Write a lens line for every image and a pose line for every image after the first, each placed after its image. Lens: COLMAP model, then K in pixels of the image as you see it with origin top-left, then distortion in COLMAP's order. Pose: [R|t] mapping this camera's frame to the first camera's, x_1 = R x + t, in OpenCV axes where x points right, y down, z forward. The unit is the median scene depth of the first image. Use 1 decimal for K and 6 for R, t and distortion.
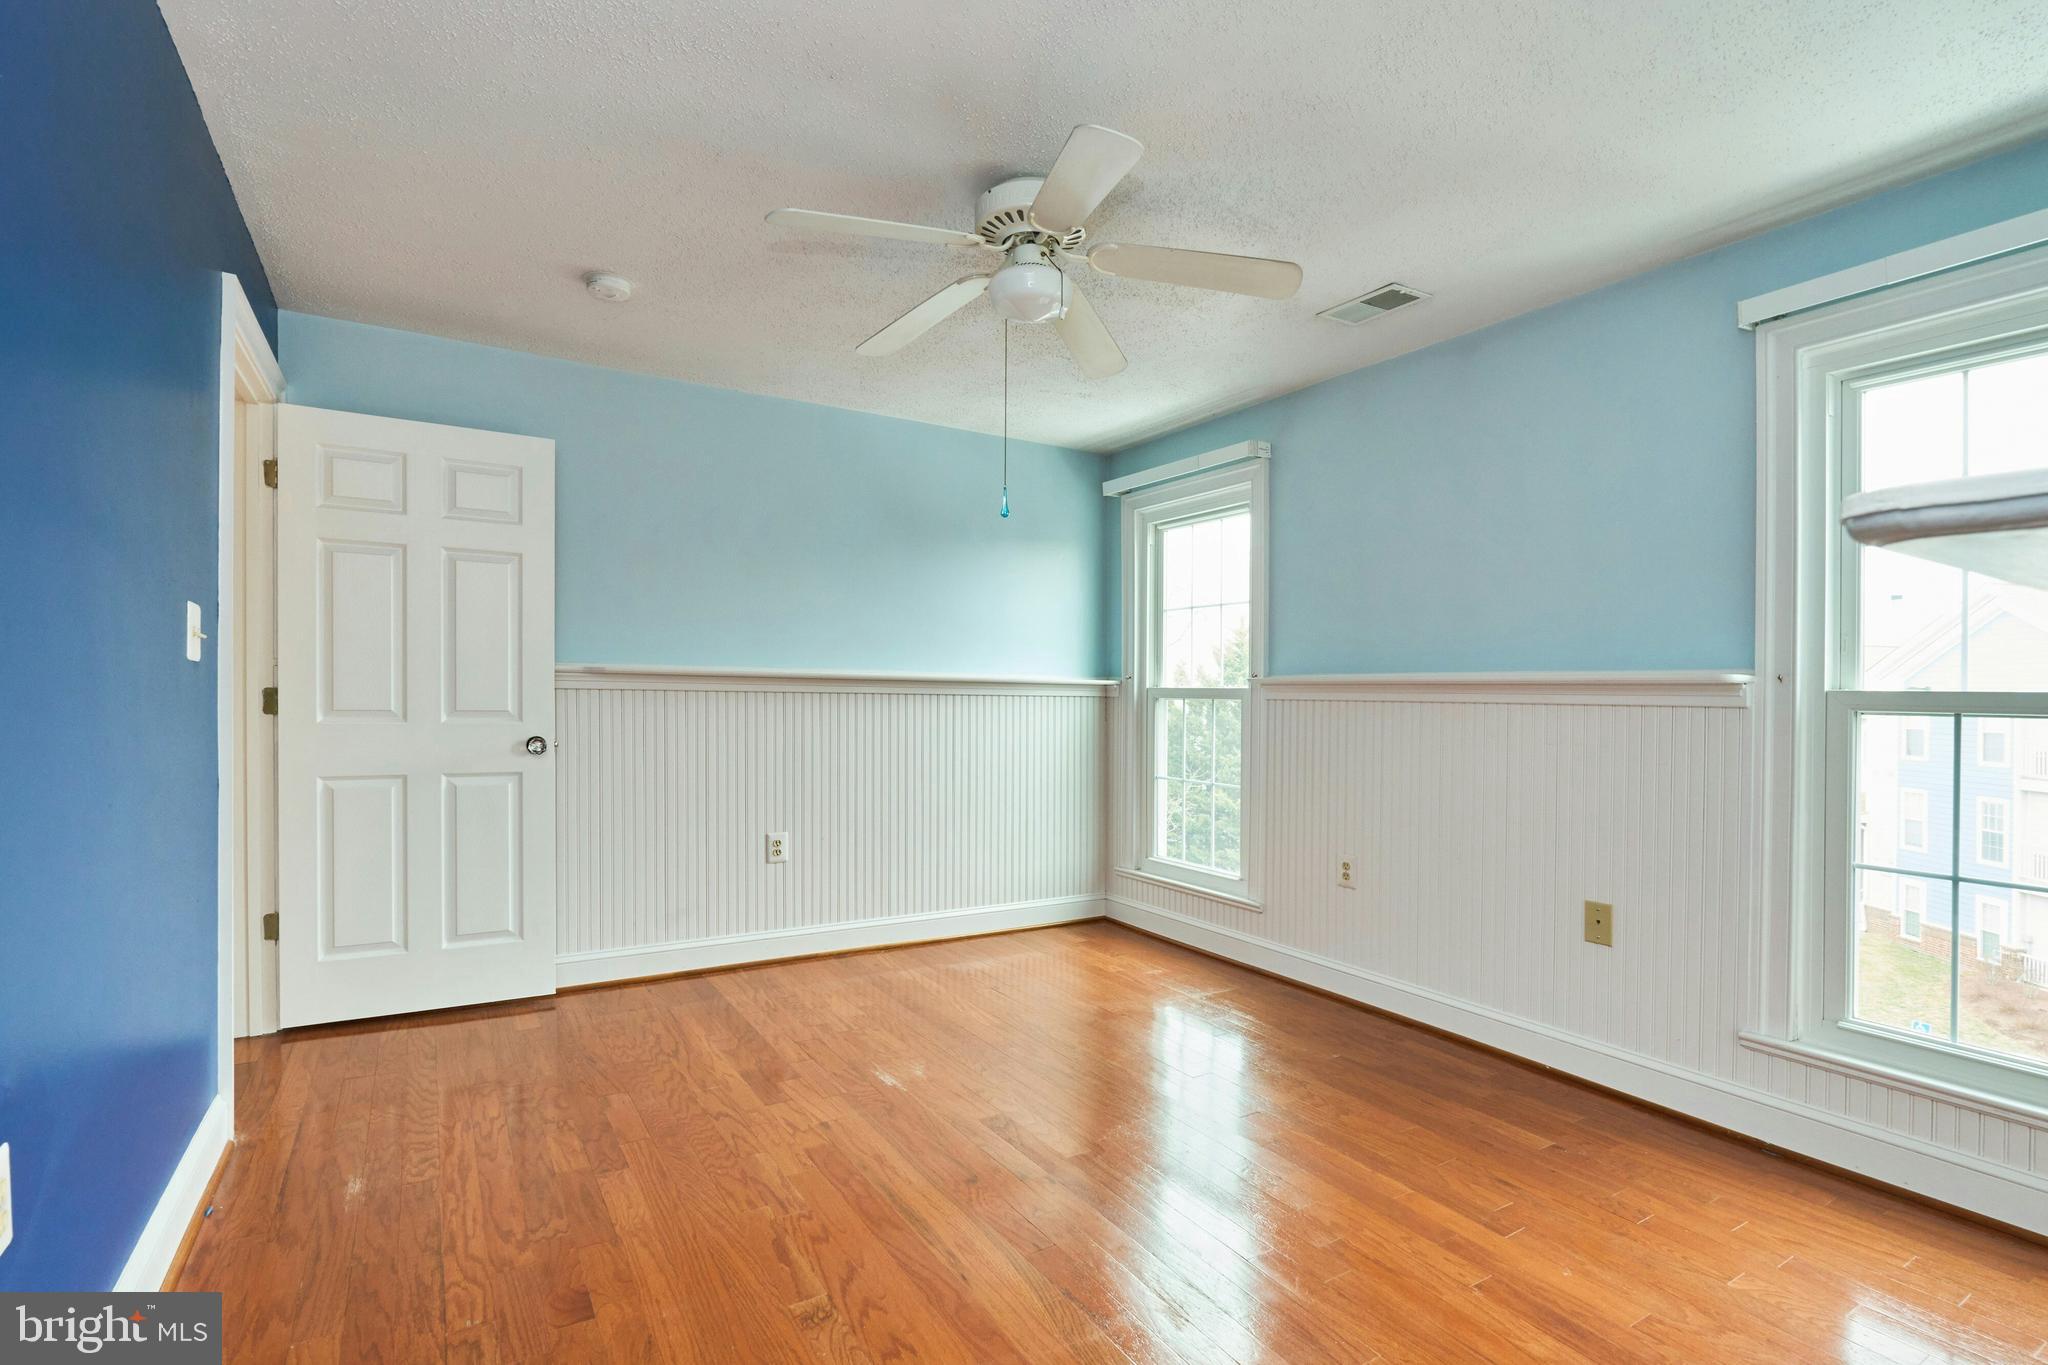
lens RADIAL K [[955.8, 0, 1022.4], [0, 955.8, 710.3], [0, 0, 1]] dist [-0.000184, 0.000662]
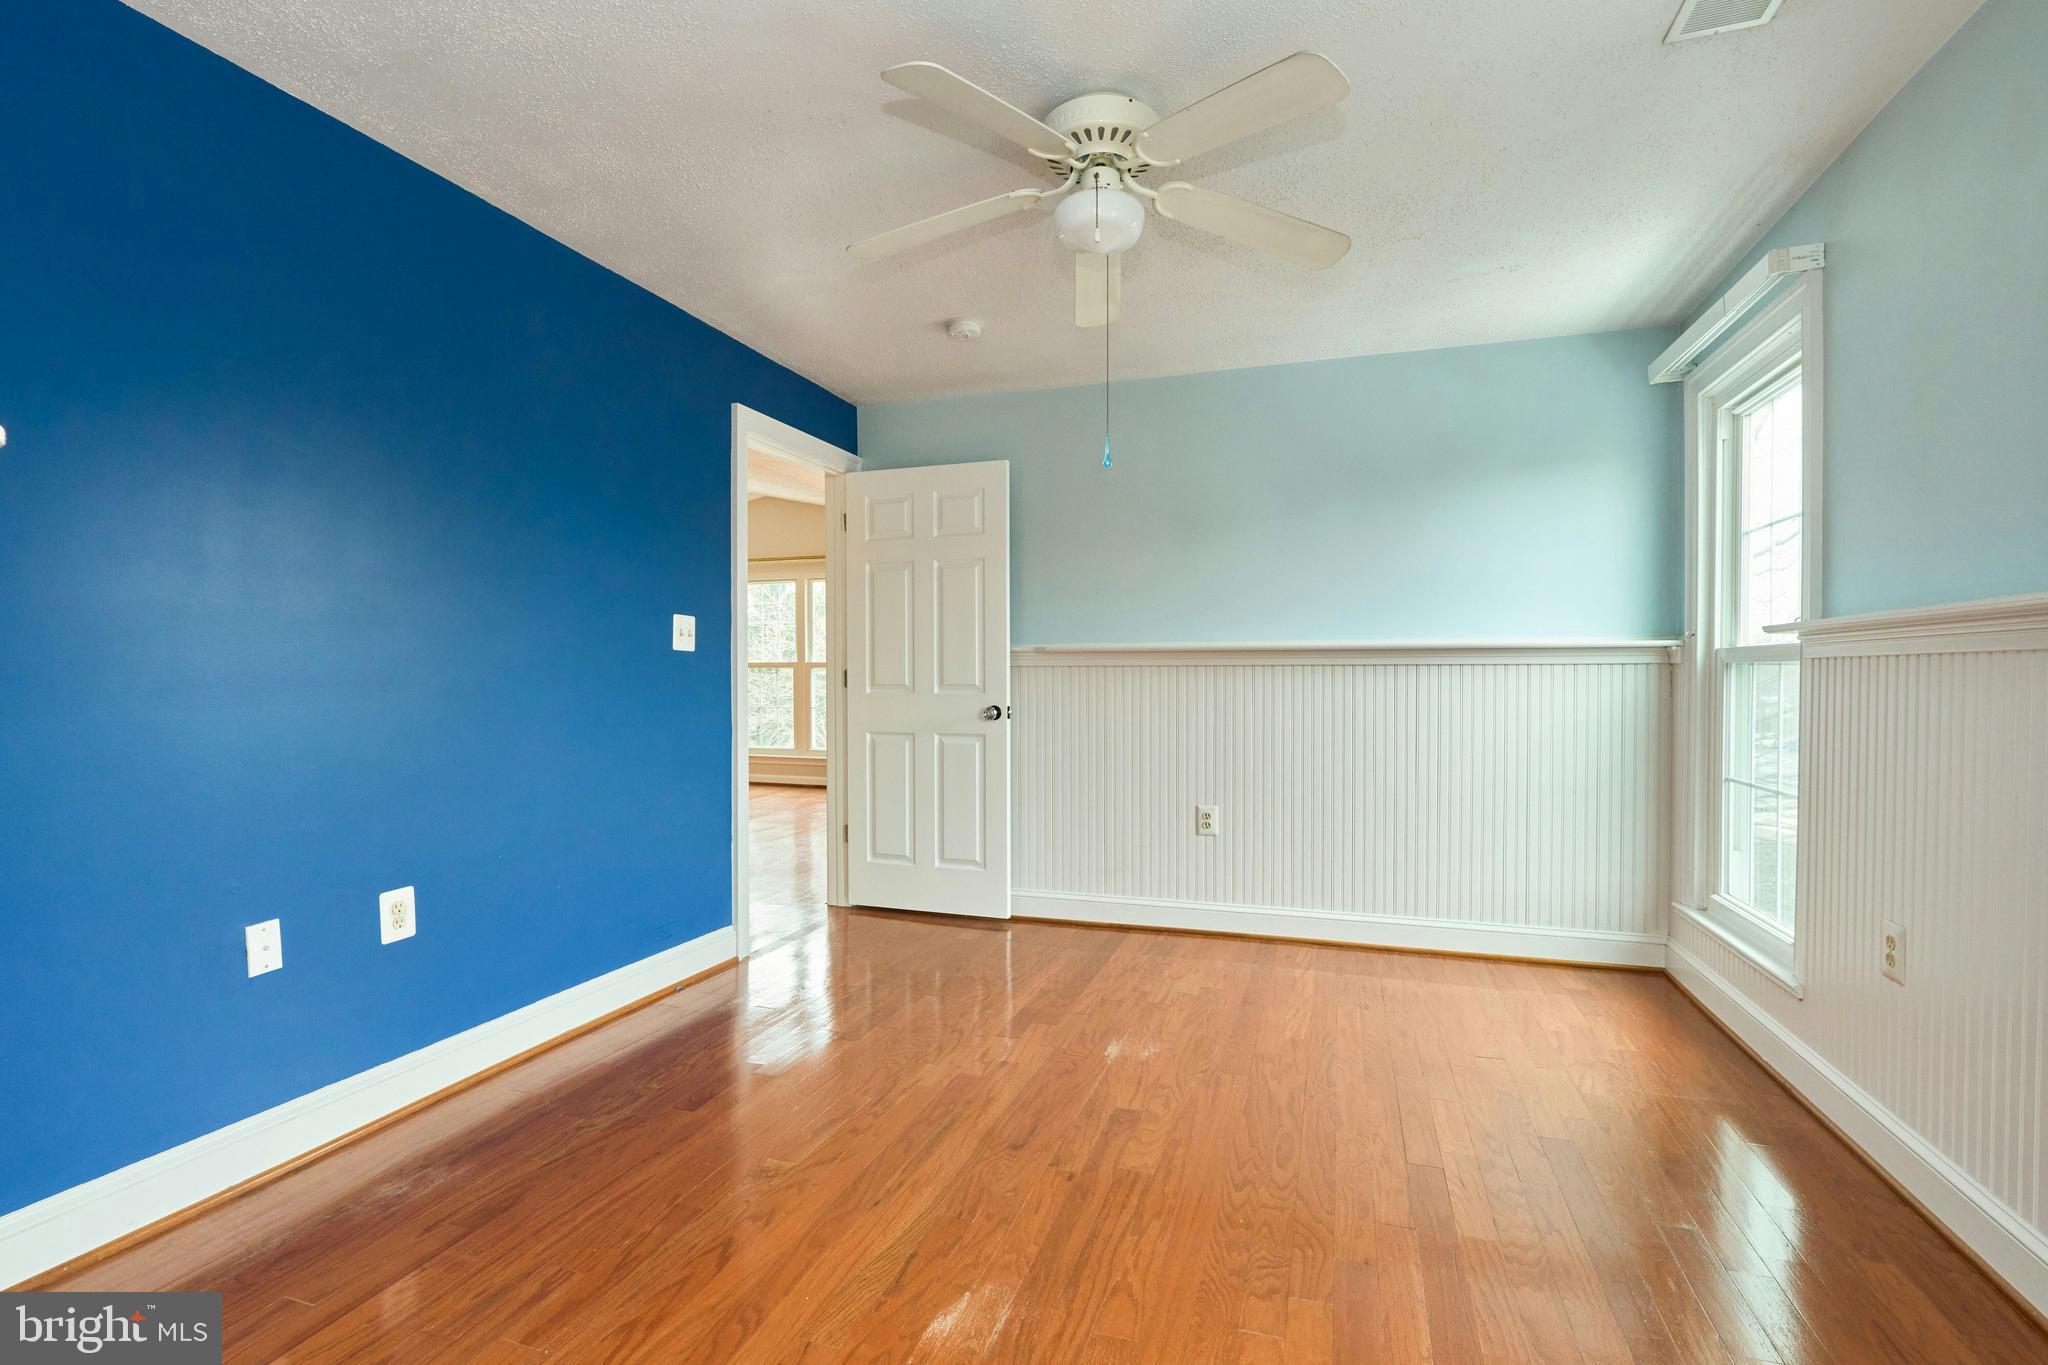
lens RADIAL K [[972.3, 0, 1021.0], [0, 972.3, 702.1], [0, 0, 1]] dist [-0.012650, 0.000278]
pose [[0.642123, 0.006847, -0.766571, 0.407926], [0.000490, 0.999956, 0.009343, 0.009742], [0.766602, -0.006375, 0.642091, 0.199443]]
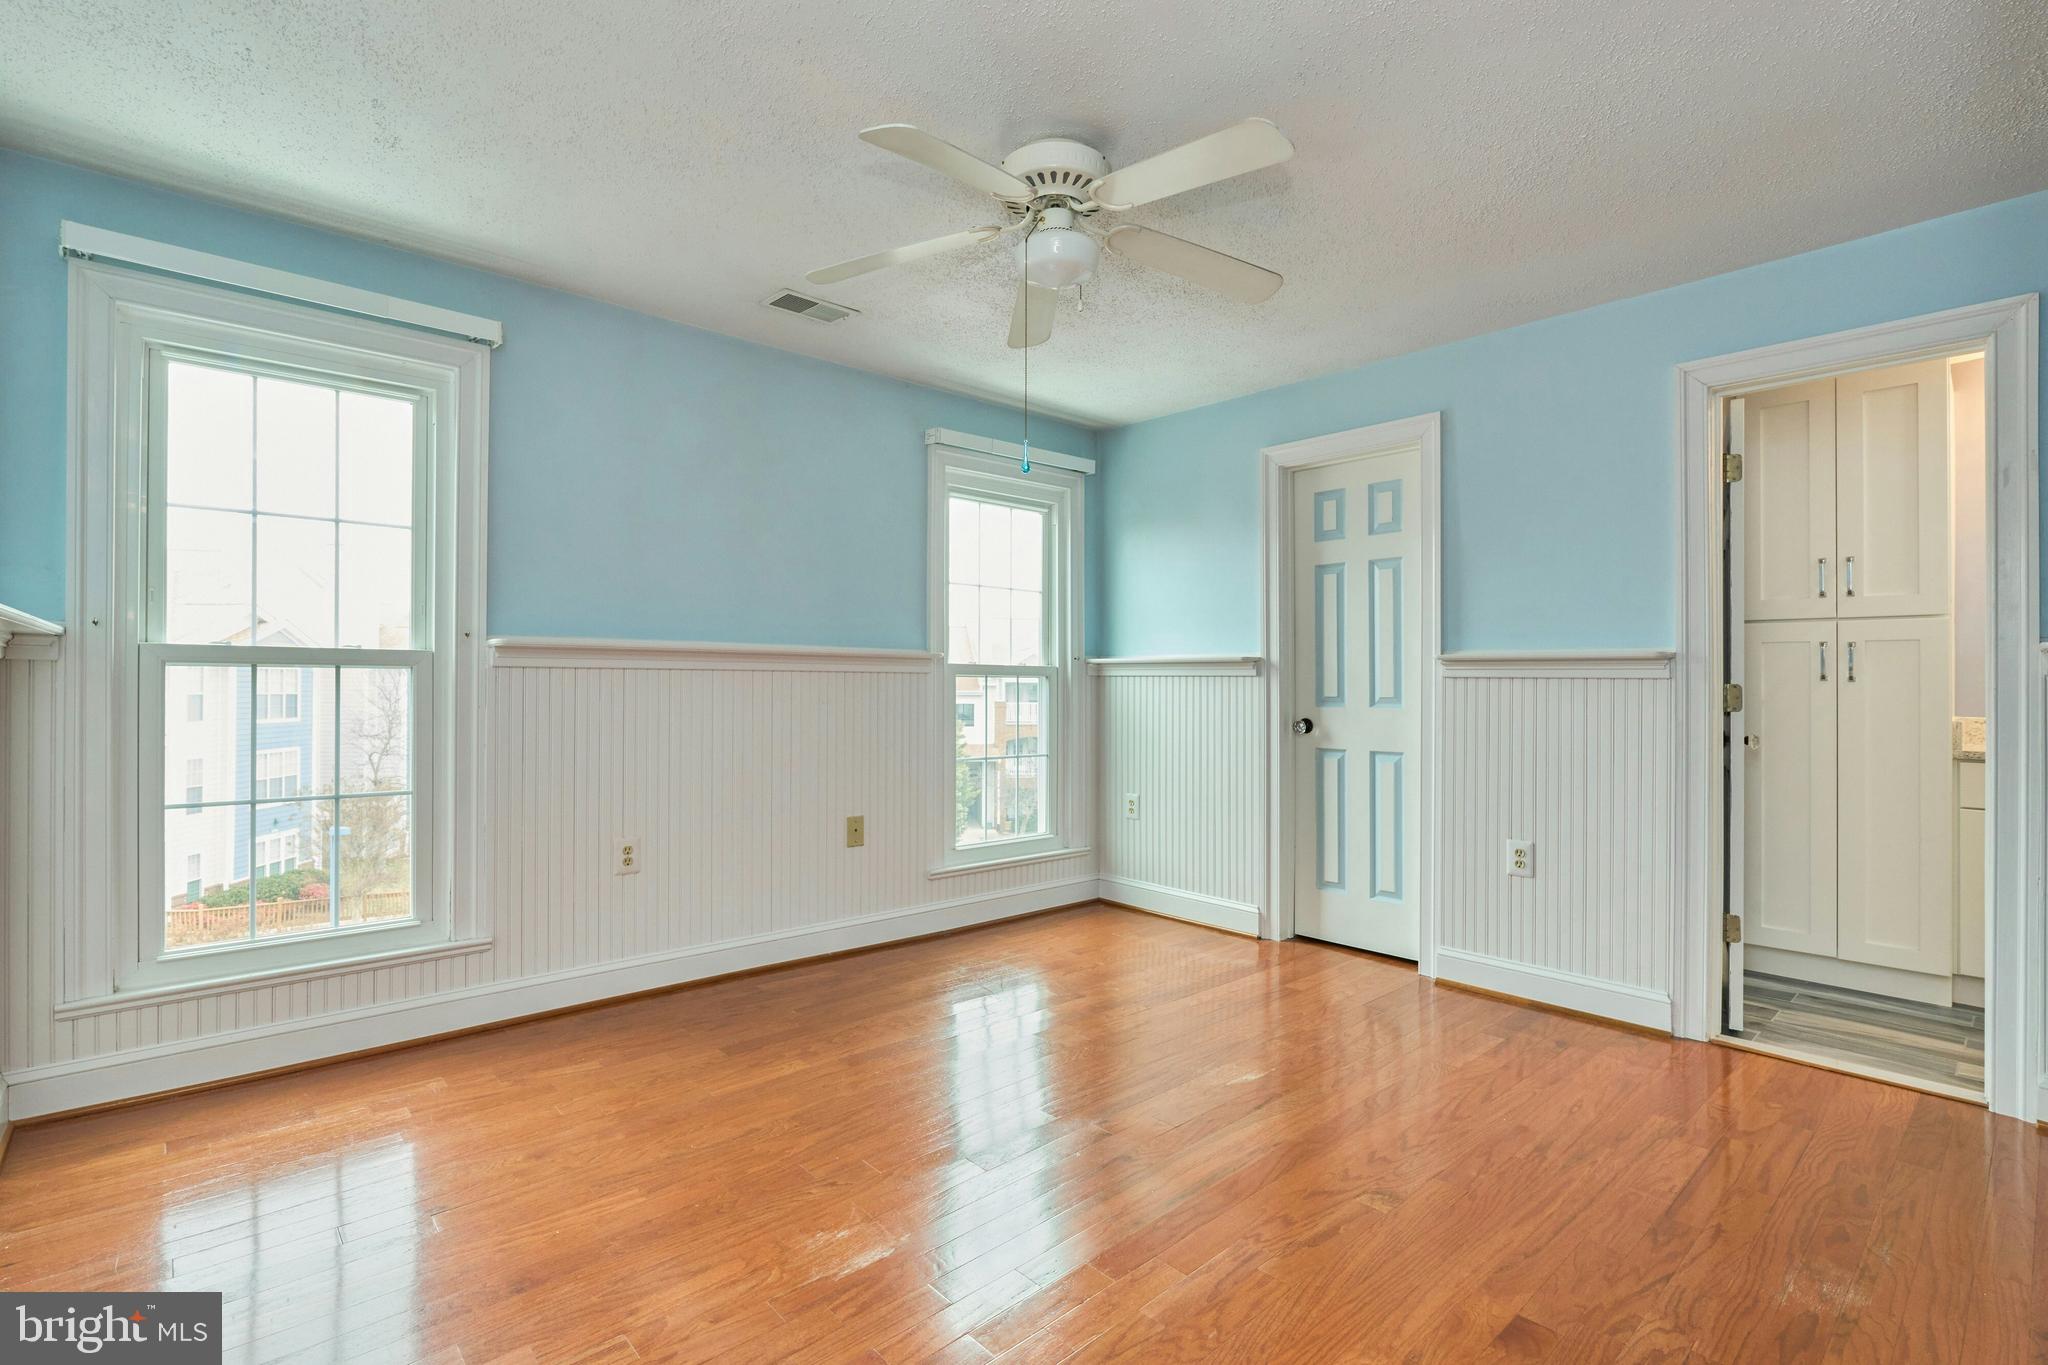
lens RADIAL K [[964.9, 0, 1024.4], [0, 964.9, 666.8], [0, 0, 1]] dist [-0.013288, 0.000307]
pose [[-0.173772, -0.010829, 0.984726, -0.571052], [-0.000998, 0.999941, 0.010821, -0.019864], [-0.984785, 0.000897, -0.173772, 0.719864]]
